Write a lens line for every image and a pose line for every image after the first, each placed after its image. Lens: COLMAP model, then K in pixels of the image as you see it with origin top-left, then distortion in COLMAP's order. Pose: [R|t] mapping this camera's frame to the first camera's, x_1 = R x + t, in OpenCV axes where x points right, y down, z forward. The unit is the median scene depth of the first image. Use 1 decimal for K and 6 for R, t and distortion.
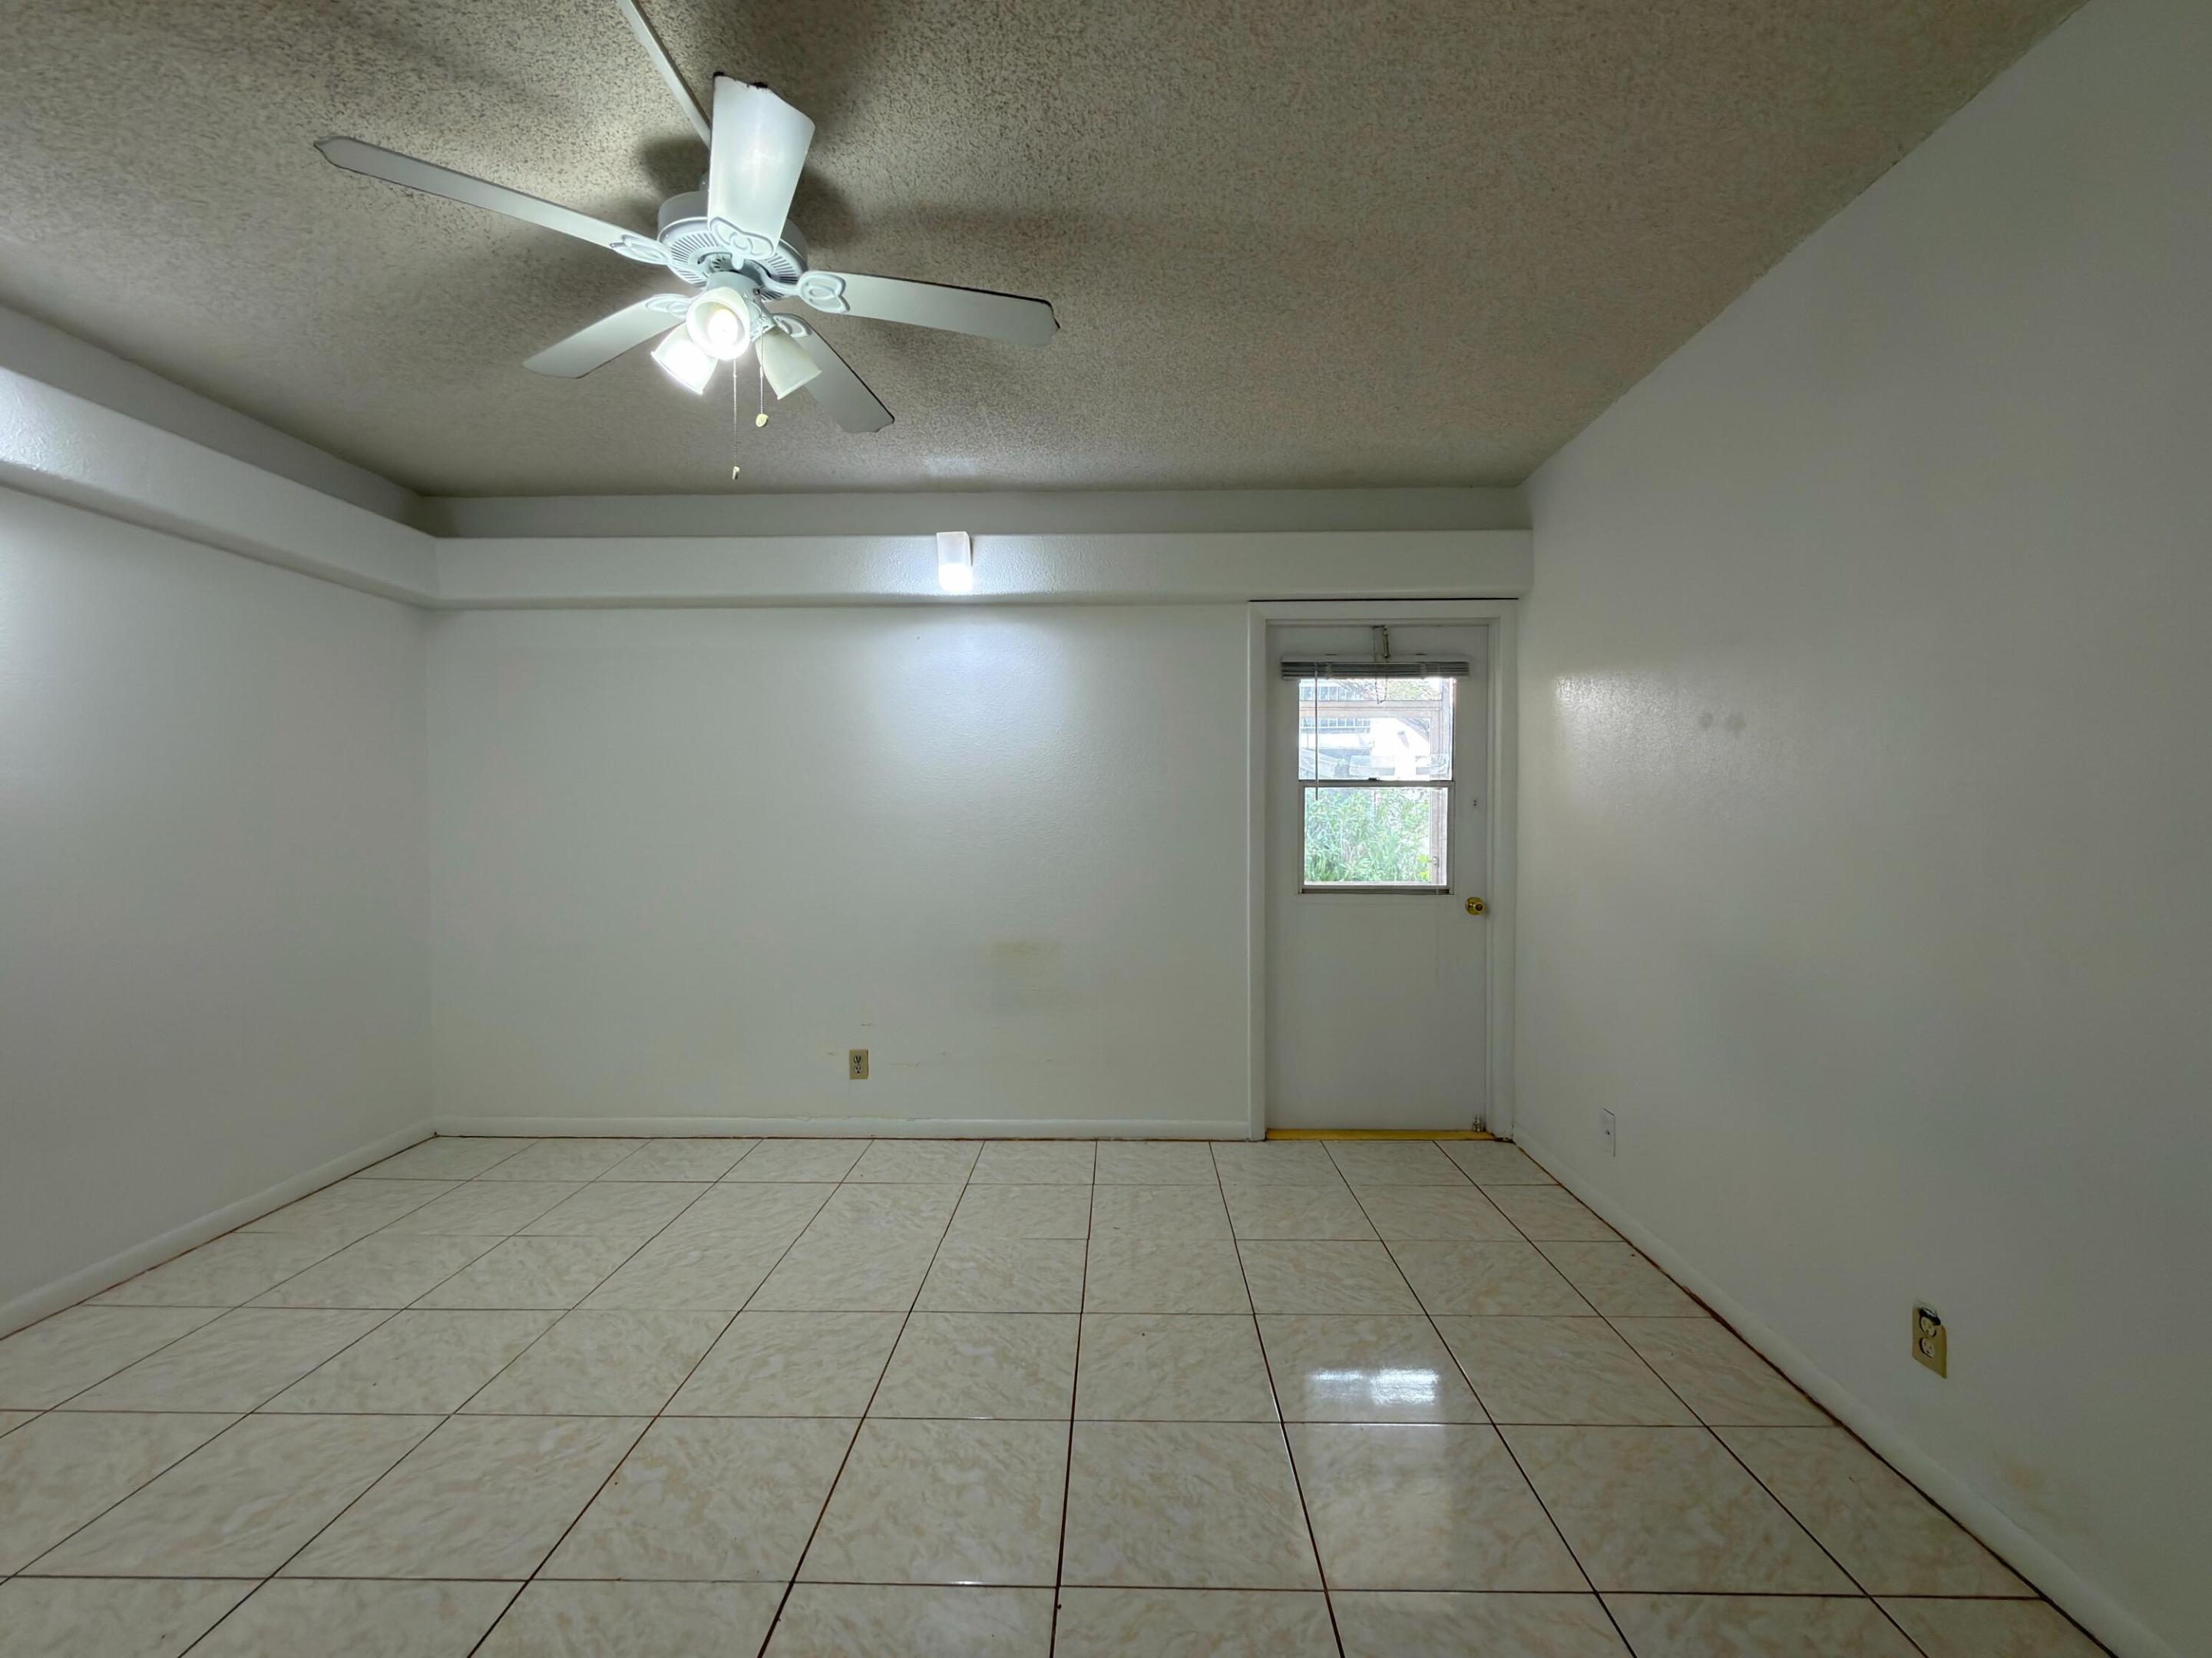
lens RADIAL K [[969.4, 0, 1106.0], [0, 969.4, 829.0], [0, 0, 1]] dist [0.001614, 0.000119]
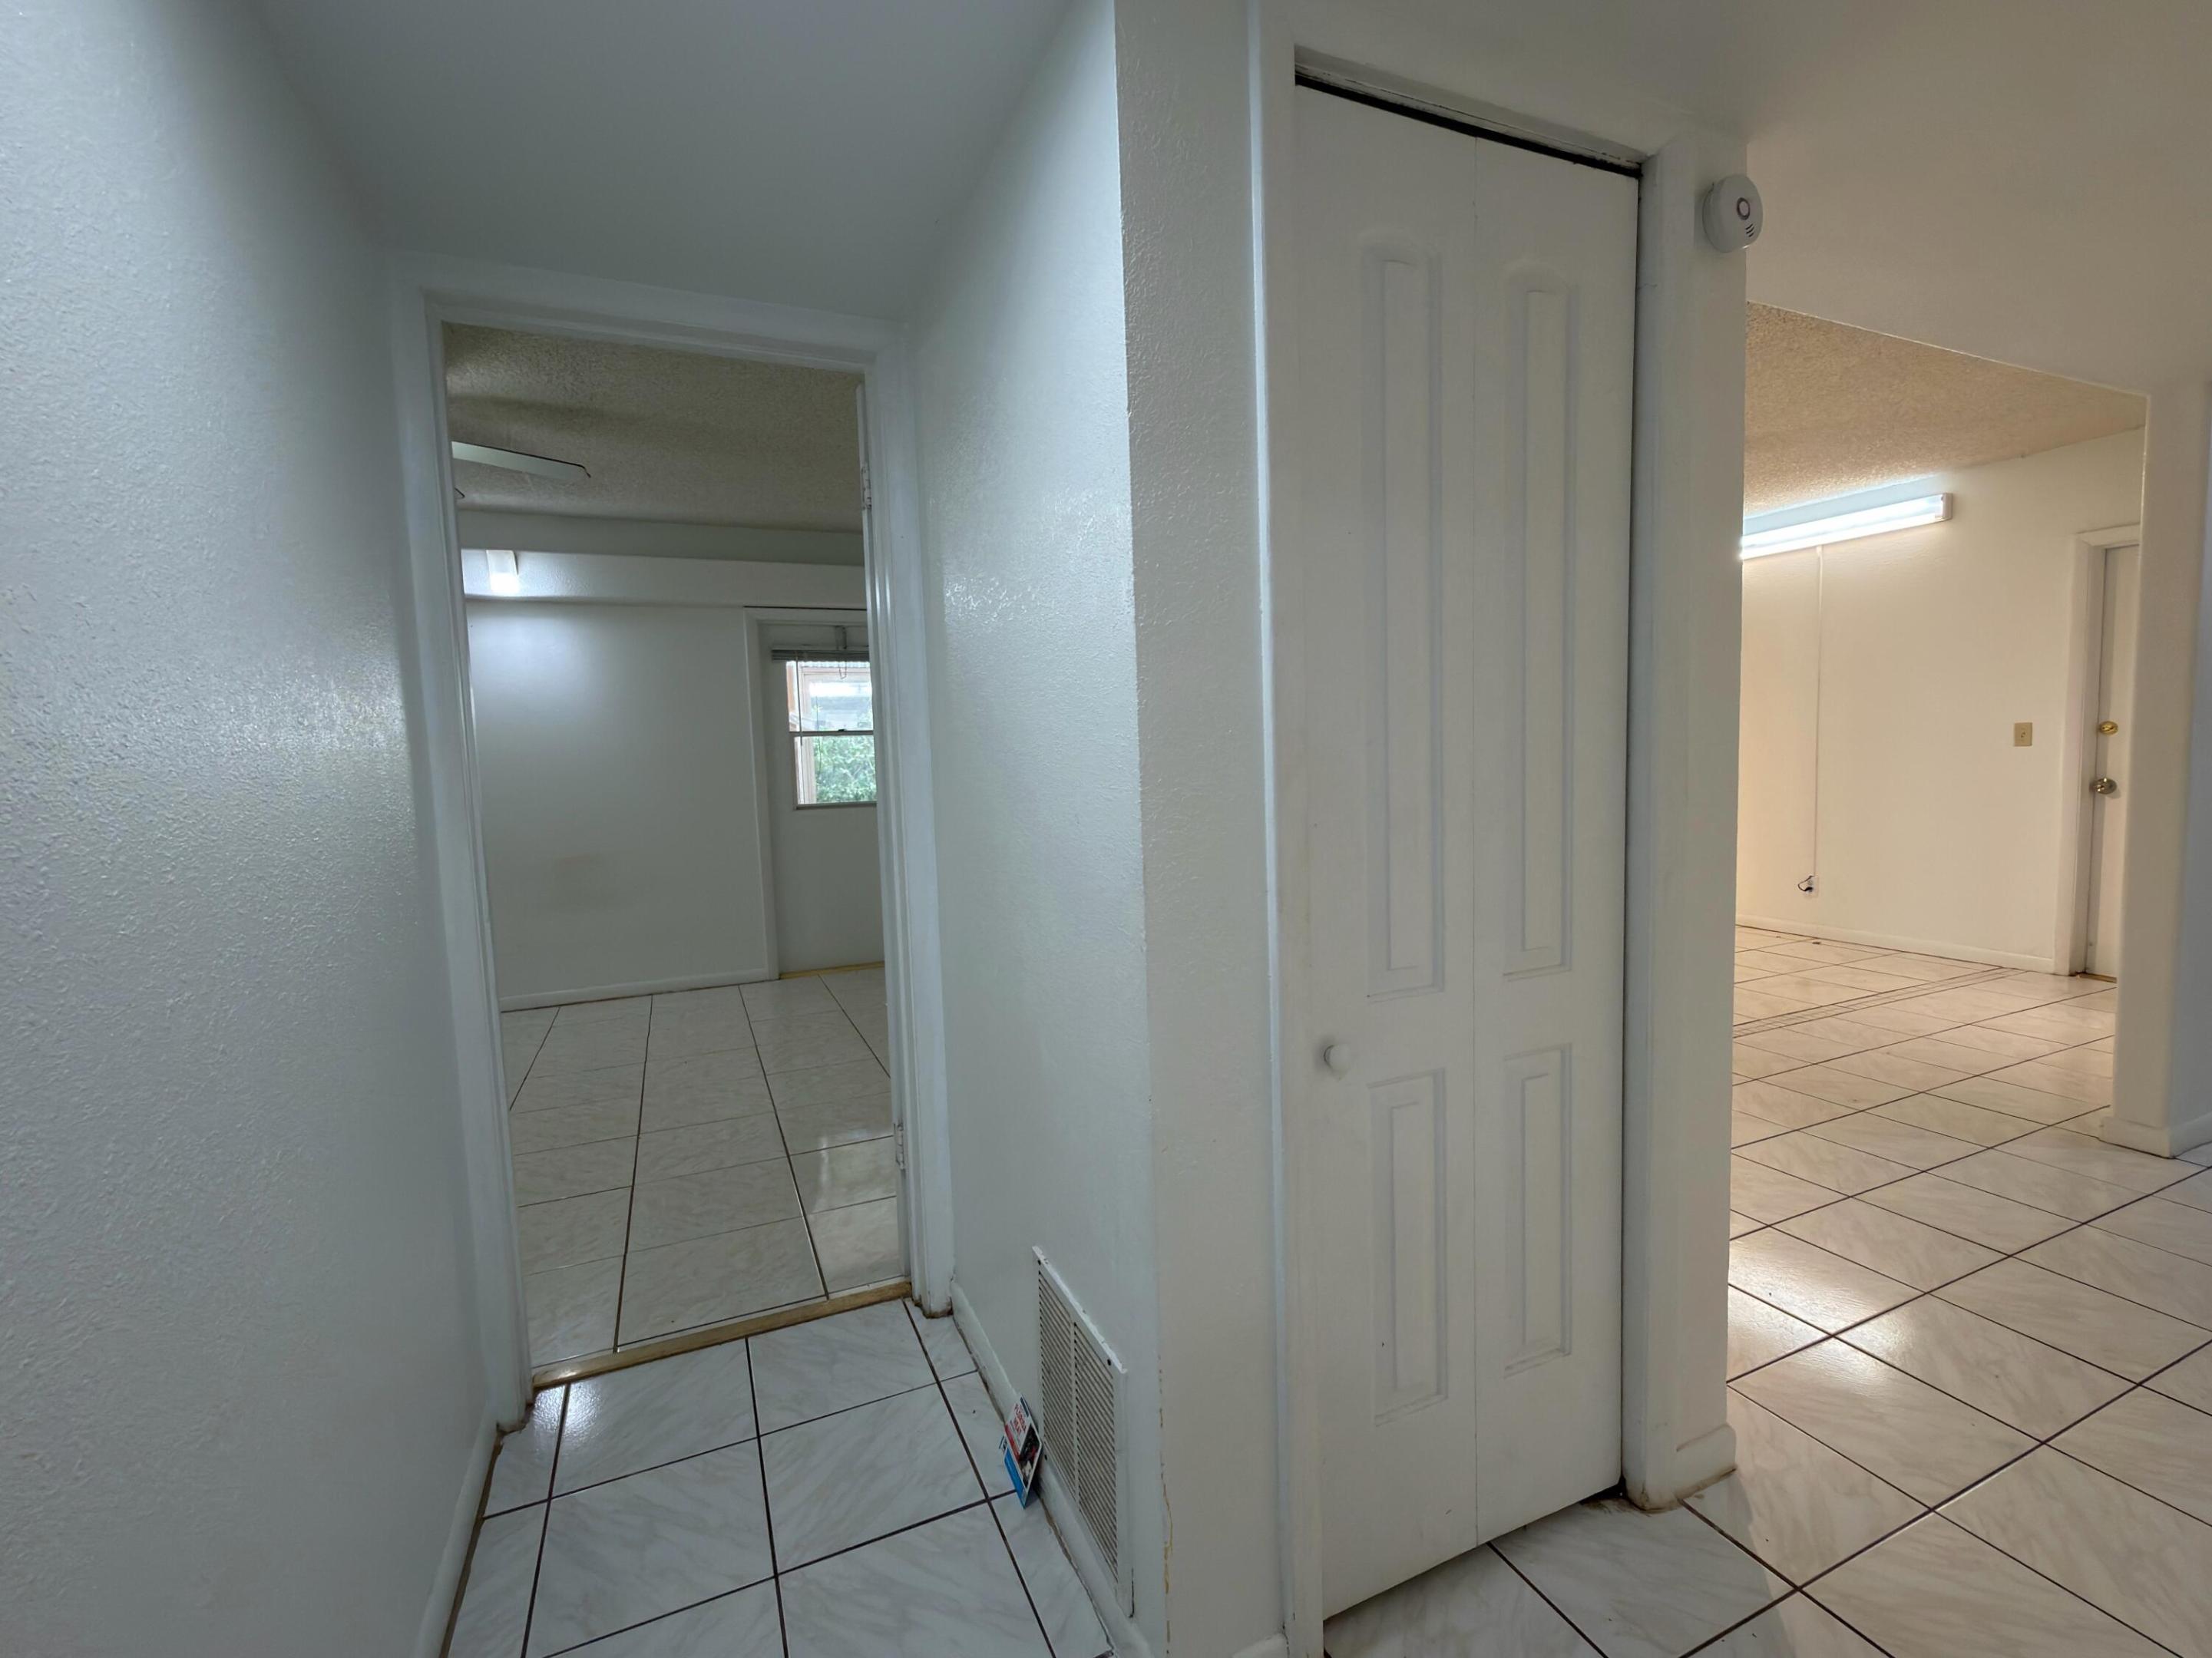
lens RADIAL K [[969.4, 0, 1106.0], [0, 969.4, 829.0], [0, 0, 1]] dist [0.001614, 0.000119]
pose [[0.904889, -0.061825, 0.421135, 0.009170], [0.036918, 0.997066, 0.067049, 0.015330], [-0.424045, -0.045124, 0.904516, -0.547393]]
